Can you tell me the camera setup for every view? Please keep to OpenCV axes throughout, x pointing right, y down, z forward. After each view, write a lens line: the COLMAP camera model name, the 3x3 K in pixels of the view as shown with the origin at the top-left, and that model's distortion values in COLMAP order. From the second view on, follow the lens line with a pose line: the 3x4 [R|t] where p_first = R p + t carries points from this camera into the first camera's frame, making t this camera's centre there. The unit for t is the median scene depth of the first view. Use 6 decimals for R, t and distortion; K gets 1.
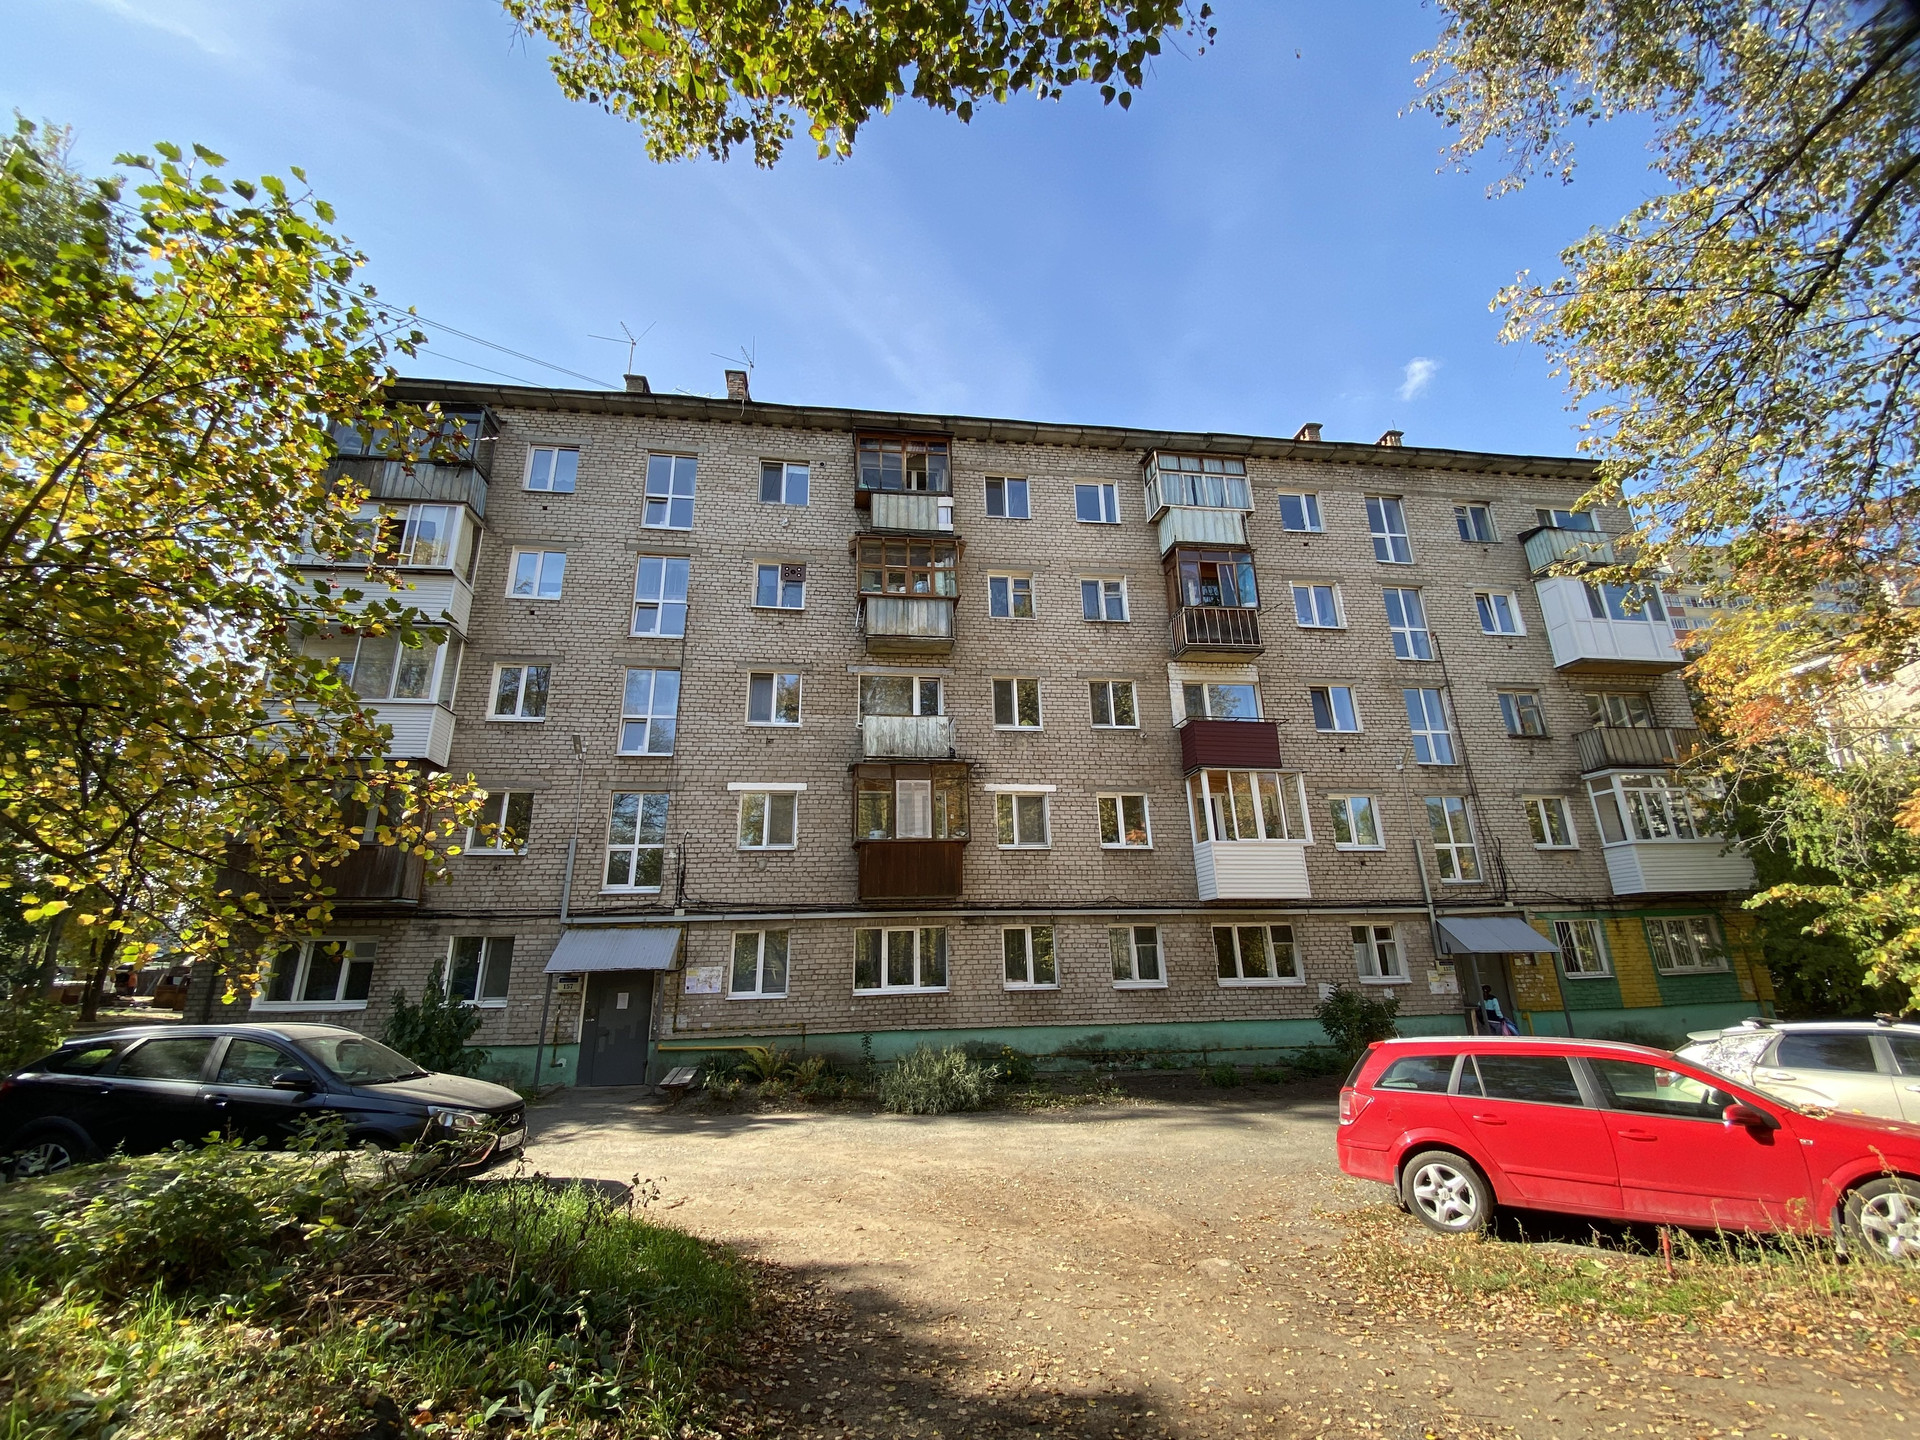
lens RADIAL K [[780.9, 0, 952.1], [0, 780.9, 714.0], [0, 0, 1]] dist [0.015019, -0.011133]
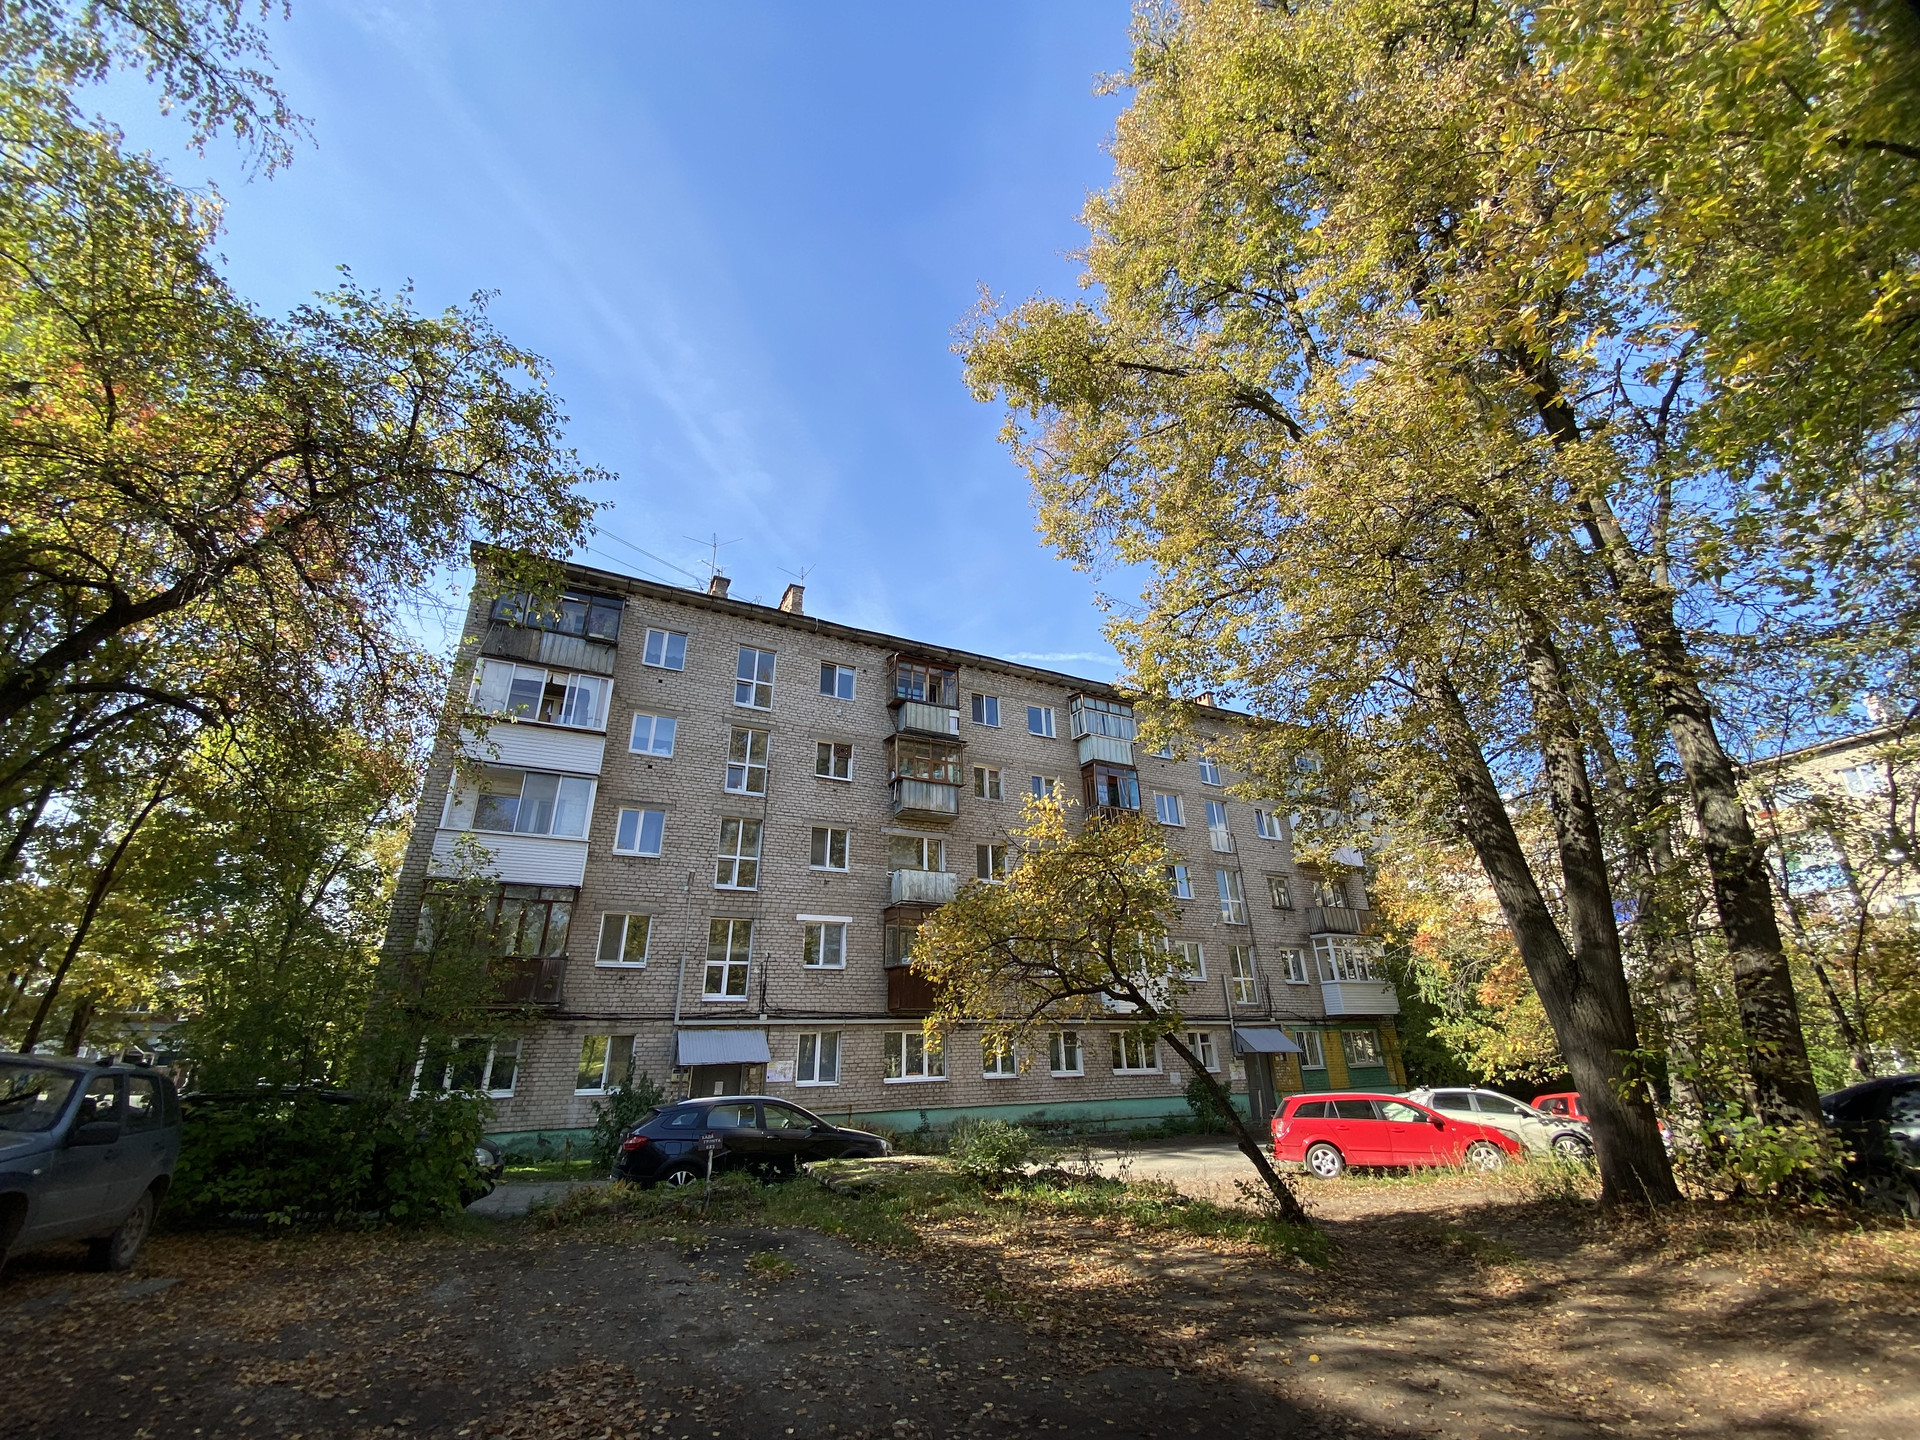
lens RADIAL K [[780.9, 0, 946.1], [0, 780.9, 710.2], [0, 0, 1]] dist [0.015019, -0.011133]
pose [[0.944701, 0.134507, 0.299079, -0.463070], [-0.099490, 0.986583, -0.129446, -0.100394], [-0.312478, 0.092532, 0.945407, -0.336466]]
